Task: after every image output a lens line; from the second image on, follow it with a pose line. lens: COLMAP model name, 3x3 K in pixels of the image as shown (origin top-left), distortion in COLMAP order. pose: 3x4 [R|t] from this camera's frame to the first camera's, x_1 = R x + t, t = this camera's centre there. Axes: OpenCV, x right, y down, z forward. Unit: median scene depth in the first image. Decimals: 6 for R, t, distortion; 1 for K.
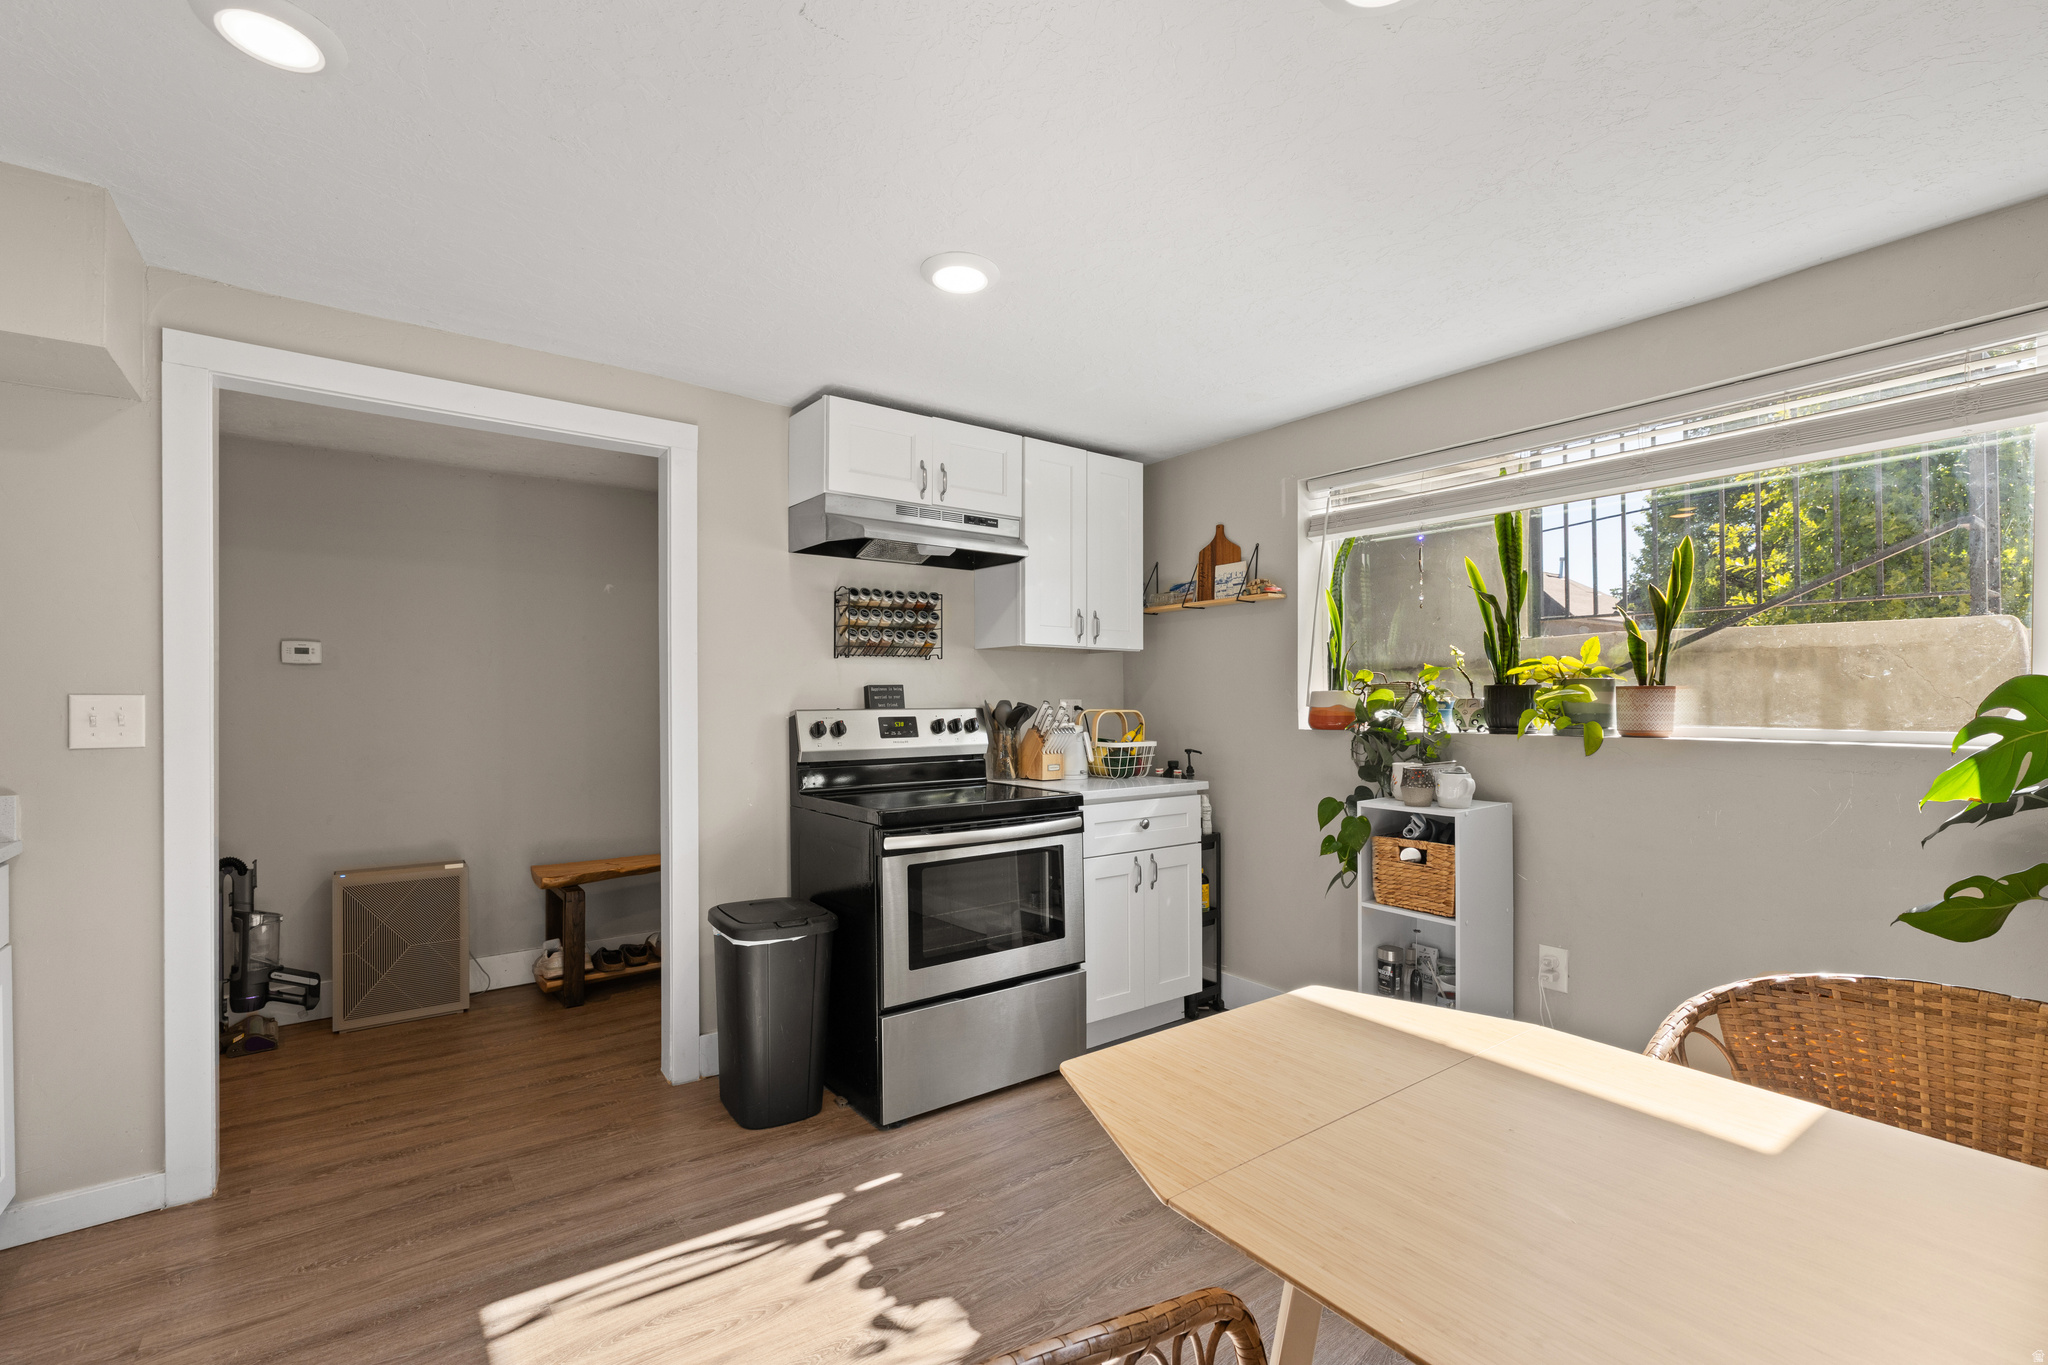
lens RADIAL K [[882.2, 0, 1016.6], [0, 882.2, 692.9], [0, 0, 1]] dist [-0.007553, 0.004145]
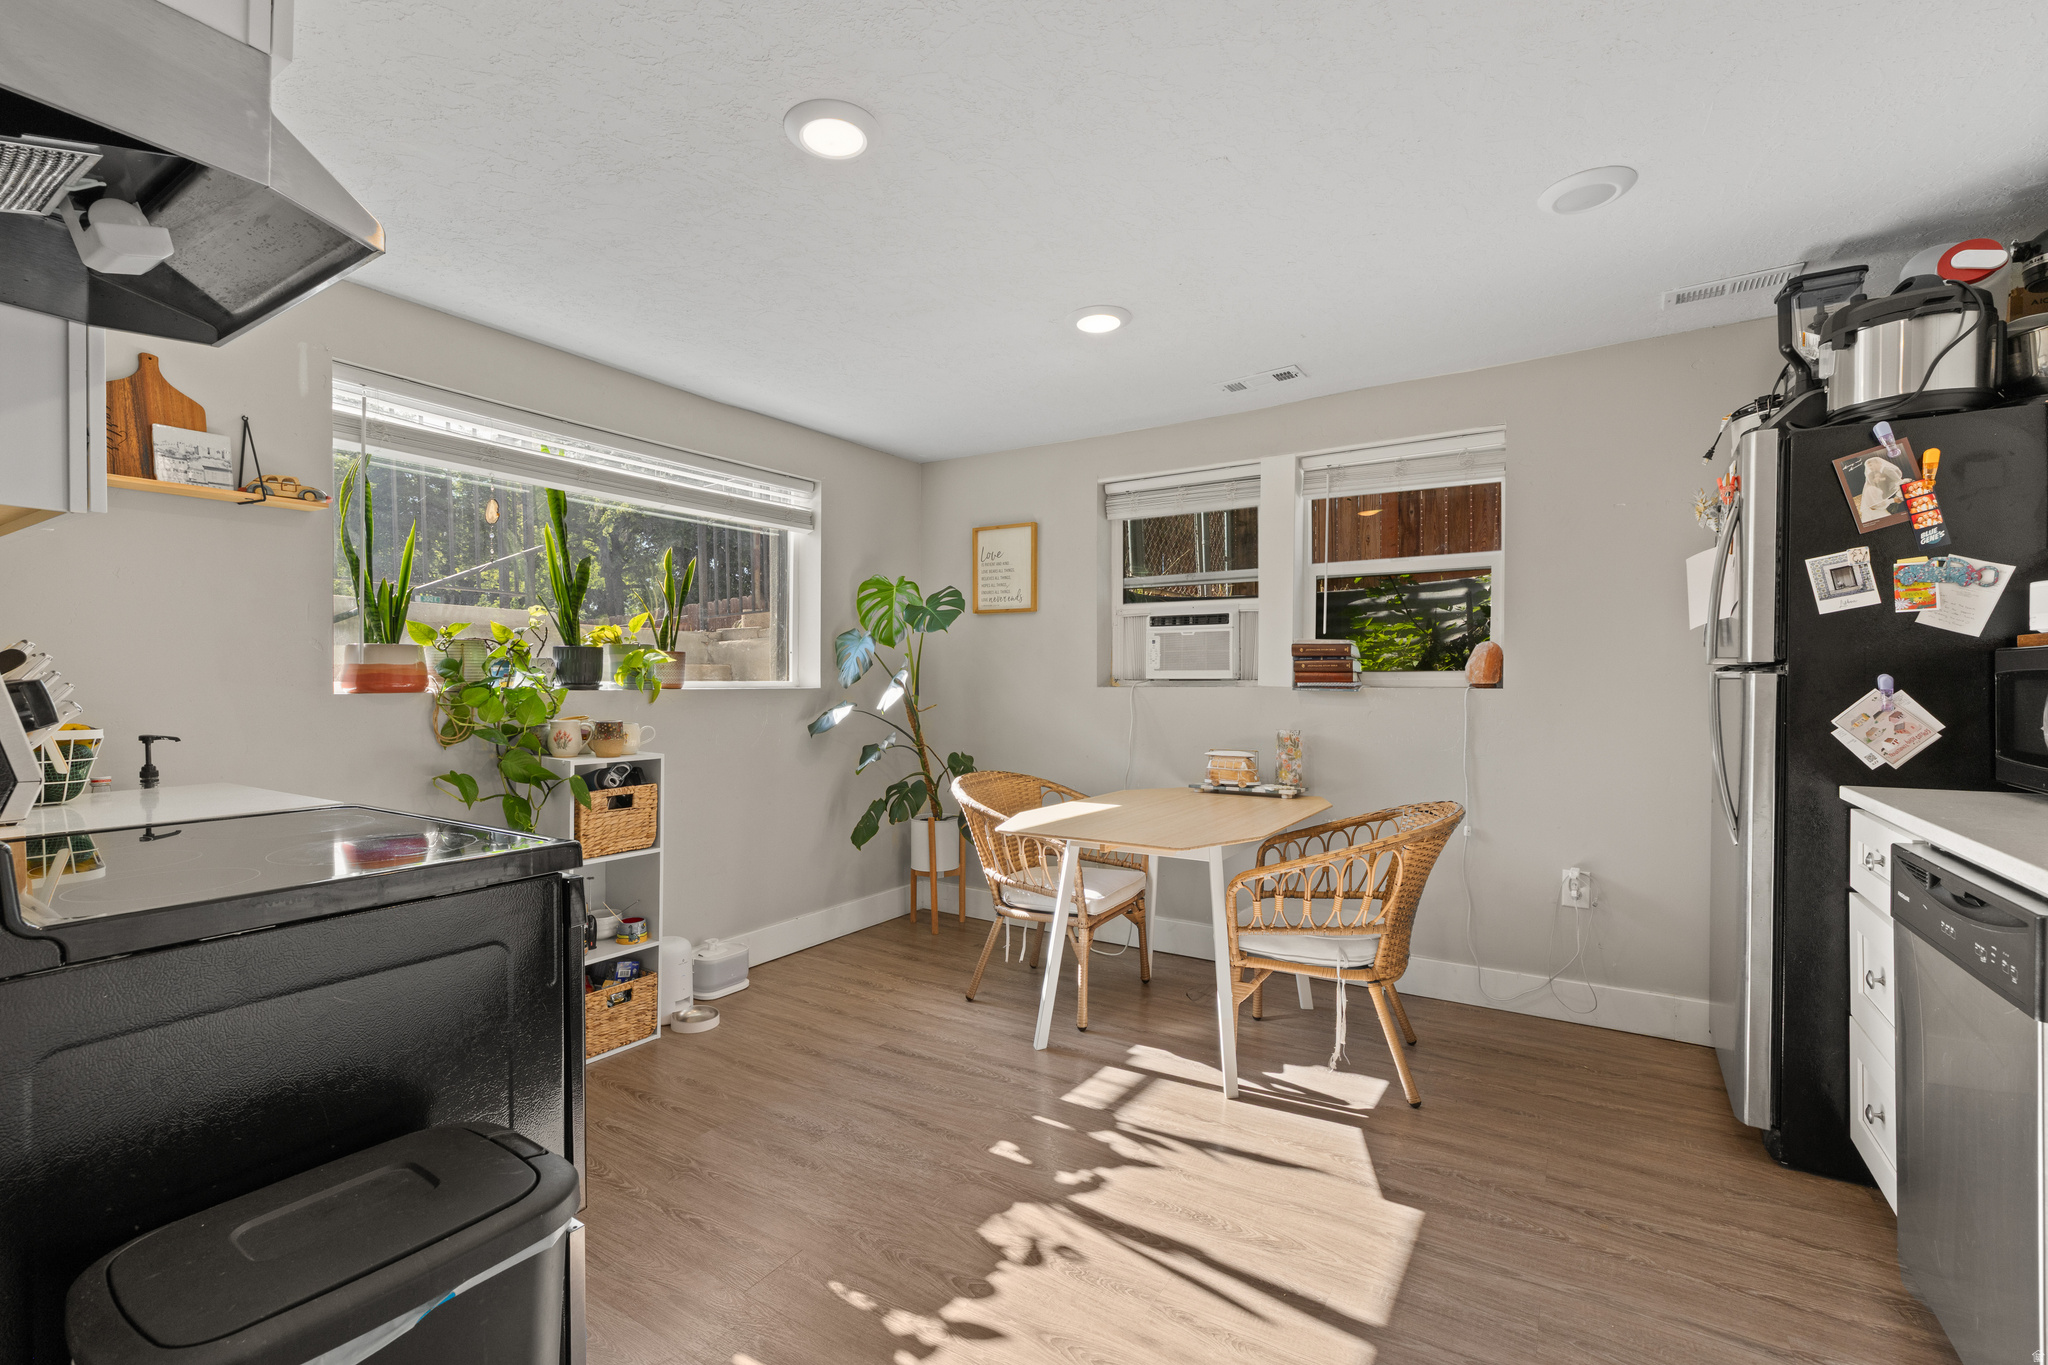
lens RADIAL K [[882.2, 0, 1016.6], [0, 882.2, 692.9], [0, 0, 1]] dist [-0.007553, 0.004145]
pose [[-0.344928, -0.009131, 0.938585, -0.739189], [-0.001245, 0.999956, 0.009271, 0.041887], [-0.938628, 0.002029, -0.344924, 0.932040]]
